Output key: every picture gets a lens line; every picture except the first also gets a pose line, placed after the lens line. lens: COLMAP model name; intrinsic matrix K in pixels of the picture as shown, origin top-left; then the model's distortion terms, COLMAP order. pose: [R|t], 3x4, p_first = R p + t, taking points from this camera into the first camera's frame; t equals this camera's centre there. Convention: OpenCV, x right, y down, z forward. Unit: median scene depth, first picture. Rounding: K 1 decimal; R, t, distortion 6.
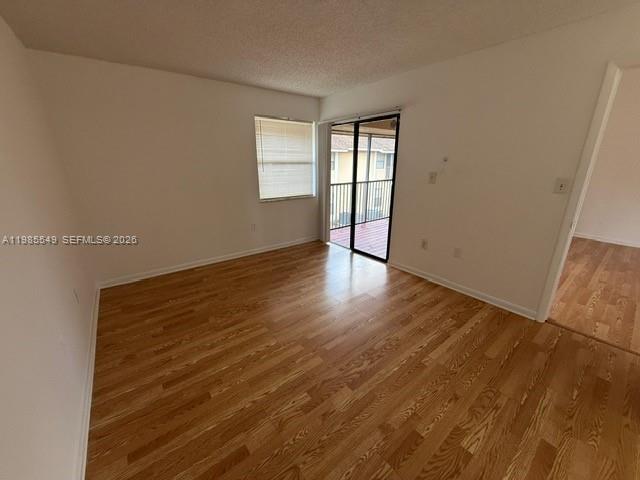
lens RADIAL K [[254.9, 0, 318.7], [0, 254.9, 239.1], [0, 0, 1]] dist [0.001697, 0.000303]
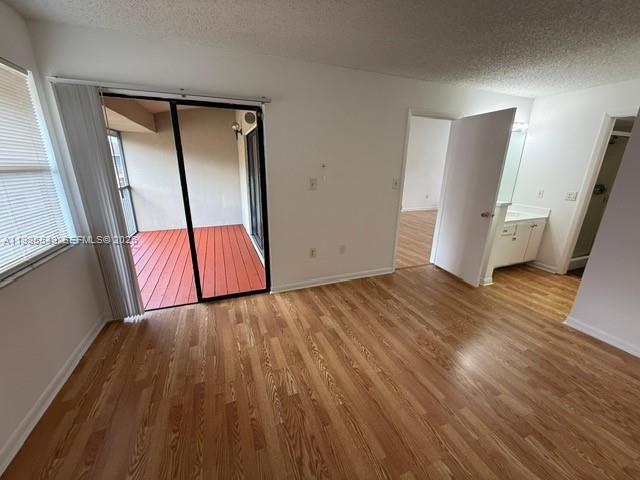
lens RADIAL K [[254.9, 0, 318.7], [0, 254.9, 239.1], [0, 0, 1]] dist [0.001697, 0.000303]
pose [[0.287695, -0.269915, 0.918900, -0.609546], [0.271689, 0.943049, 0.191947, -0.278716], [-0.918377, 0.194433, 0.344643, 0.854581]]
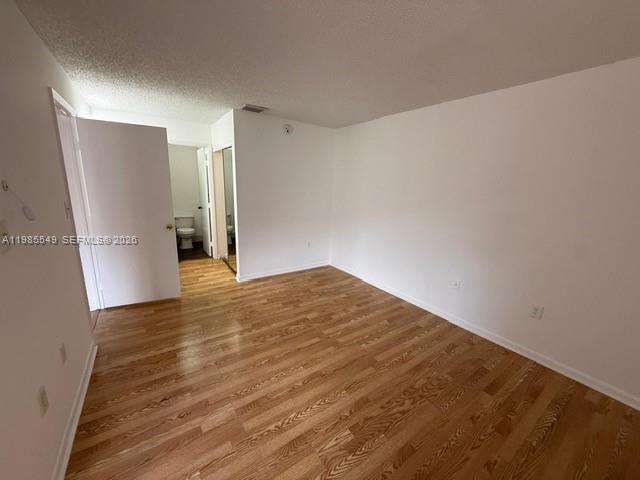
lens RADIAL K [[254.9, 0, 318.7], [0, 254.9, 239.1], [0, 0, 1]] dist [0.001697, 0.000303]
pose [[-0.997132, -0.050567, 0.056316, -0.013931], [-0.016053, 0.868435, 0.495543, -0.520476], [-0.073965, 0.493218, -0.866756, 1.588873]]
